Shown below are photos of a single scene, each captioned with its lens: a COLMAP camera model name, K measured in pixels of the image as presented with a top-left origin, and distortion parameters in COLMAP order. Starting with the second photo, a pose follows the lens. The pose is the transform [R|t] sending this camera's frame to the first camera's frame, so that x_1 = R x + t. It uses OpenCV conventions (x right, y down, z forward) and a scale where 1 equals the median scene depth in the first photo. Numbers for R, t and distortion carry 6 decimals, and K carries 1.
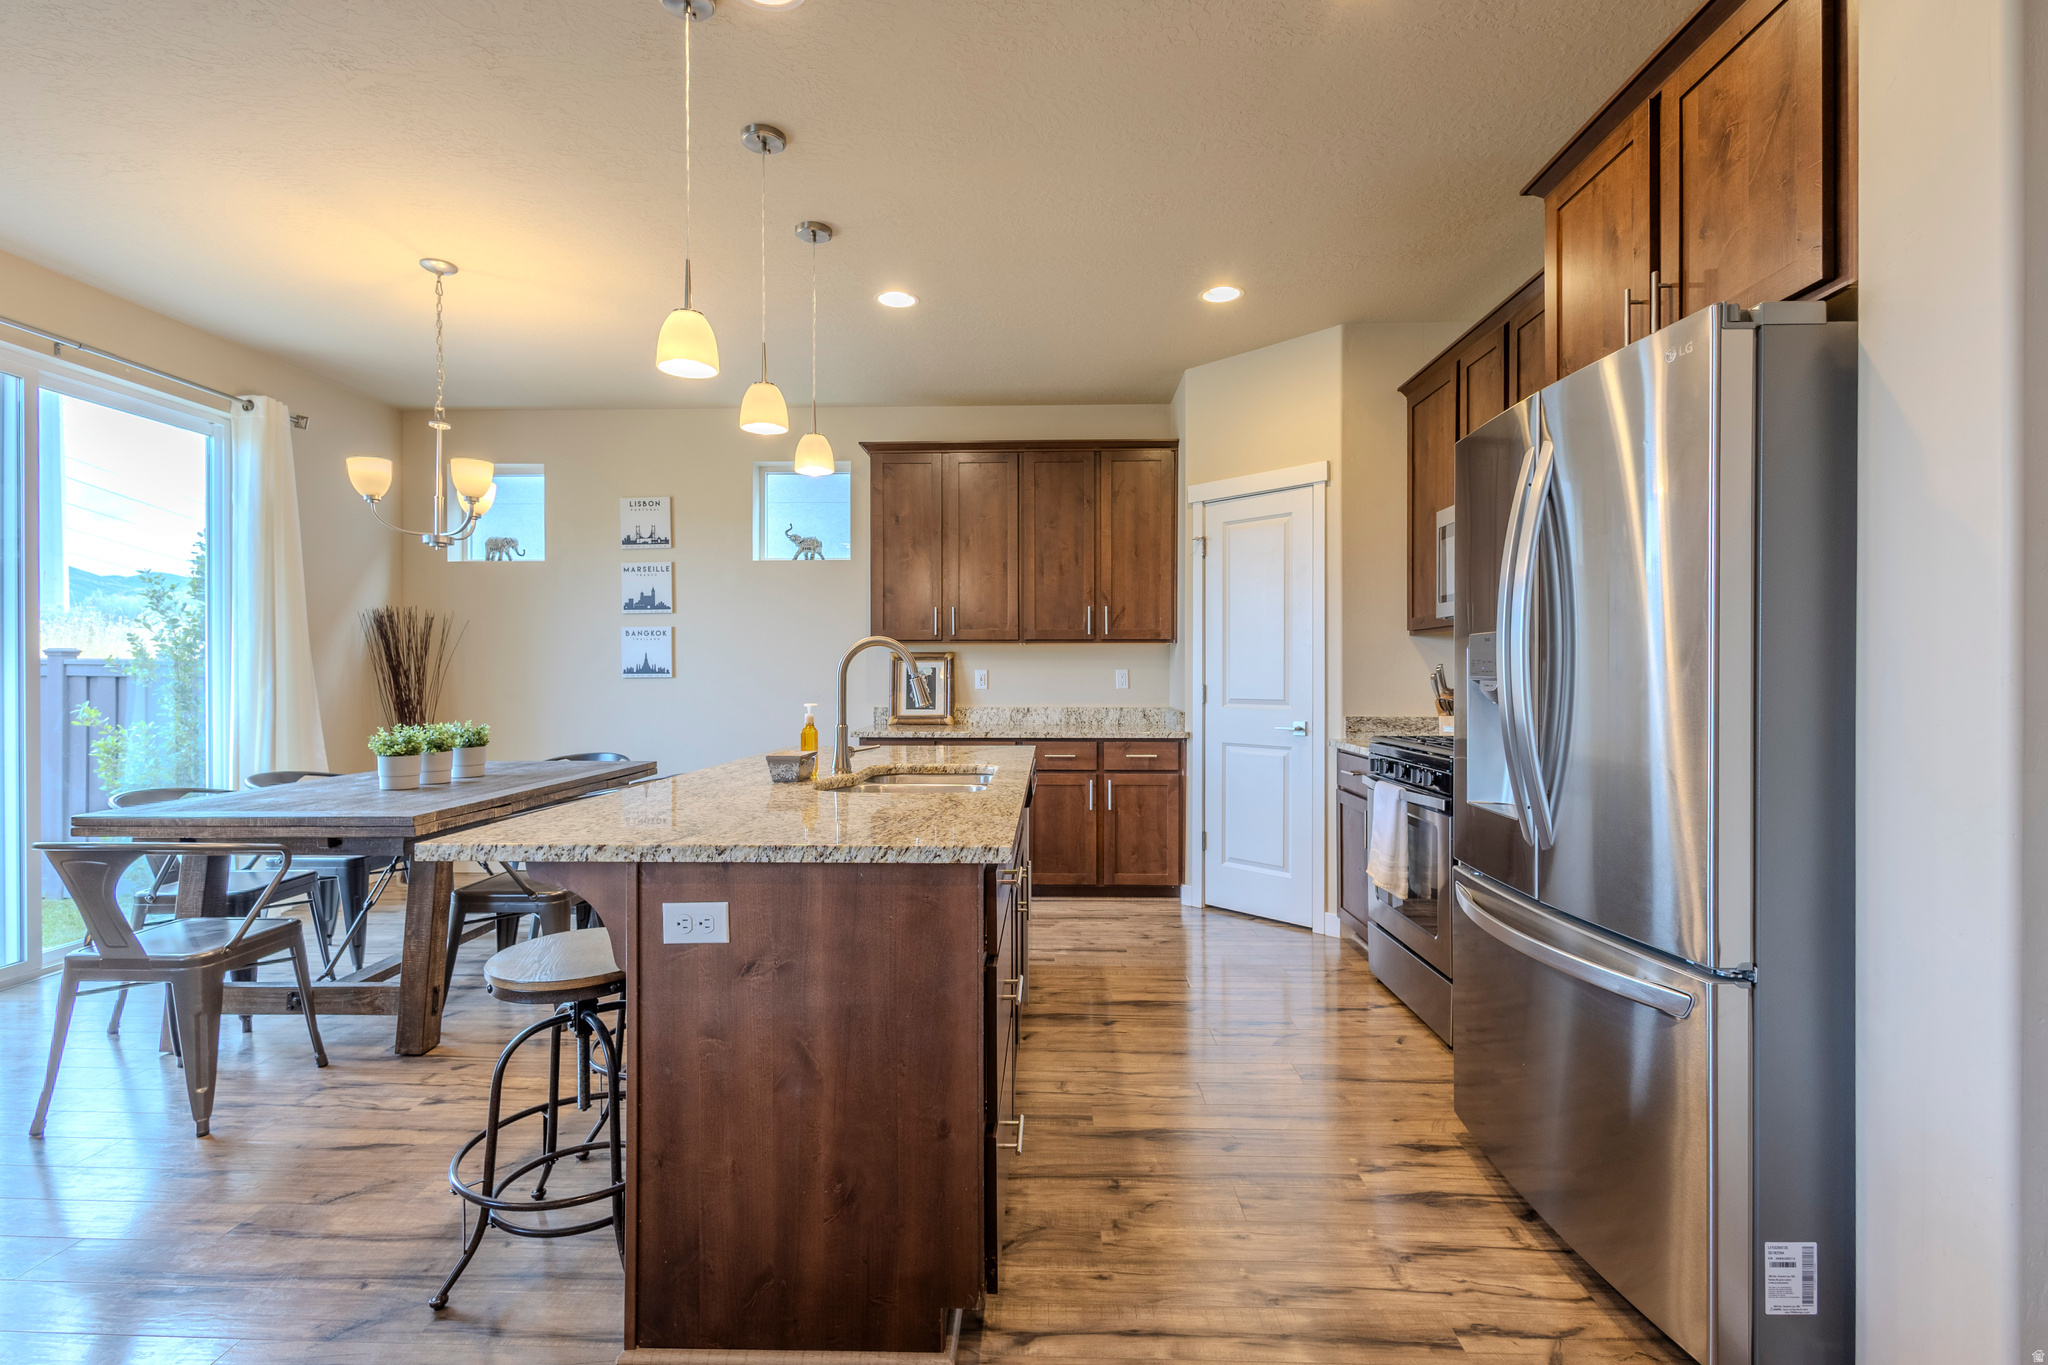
lens RADIAL K [[938.5, 0, 1017.6], [0, 938.5, 683.5], [0, 0, 1]] dist [0.003722, -0.001219]
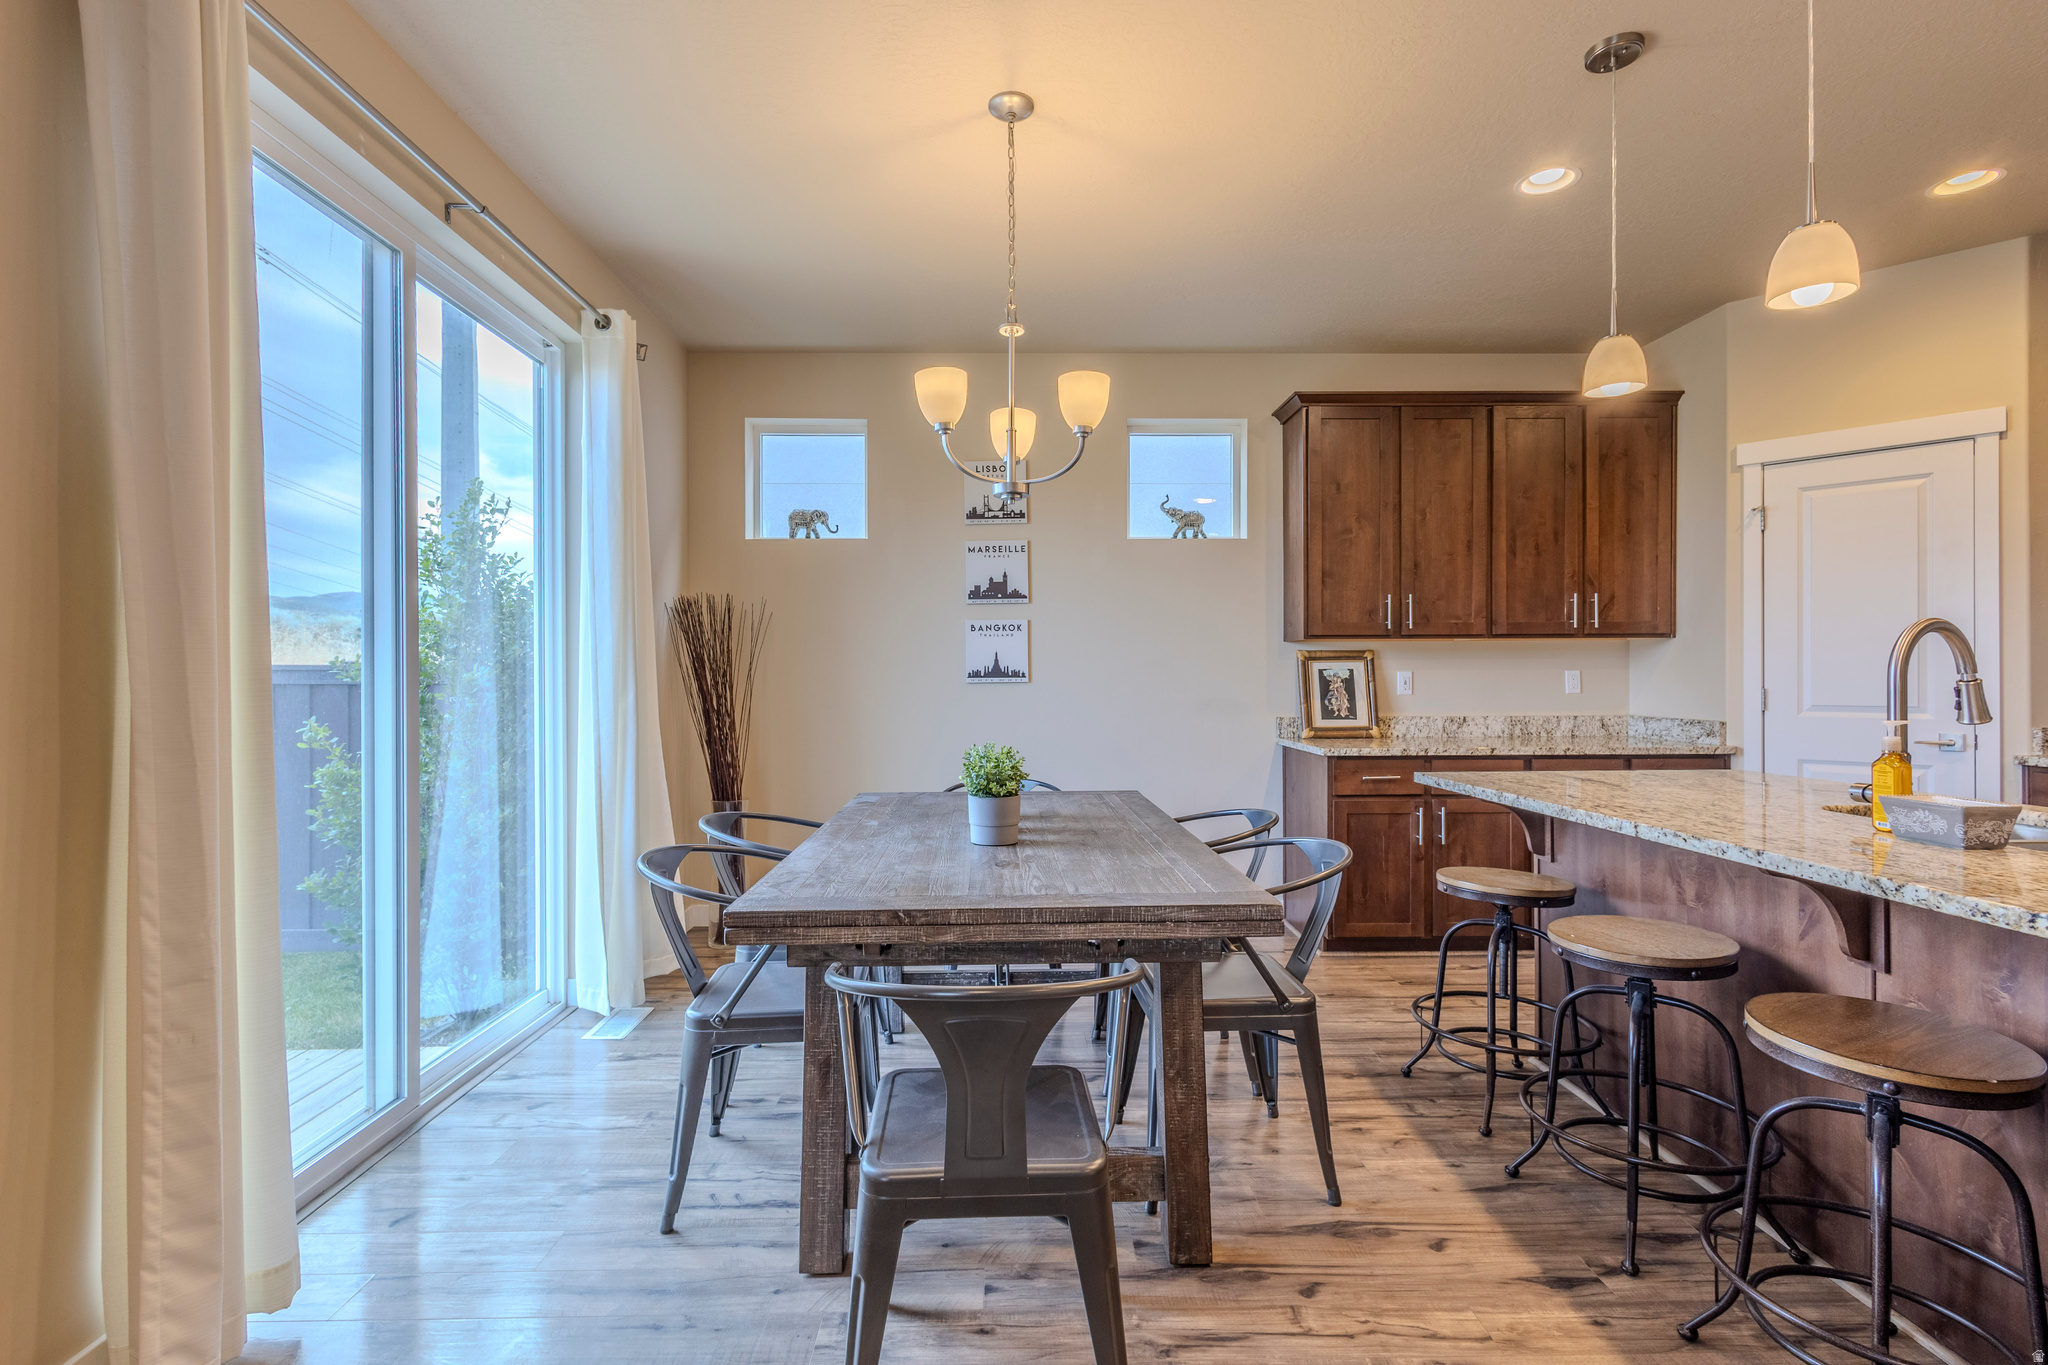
lens RADIAL K [[938.5, 0, 1024.2], [0, 938.5, 682.6], [0, 0, 1]] dist [0.003722, -0.001219]
pose [[0.998827, -0.003423, 0.048302, -0.423347], [0.003705, 0.999977, -0.005742, -0.001210], [-0.048281, 0.005914, 0.998816, 0.191172]]
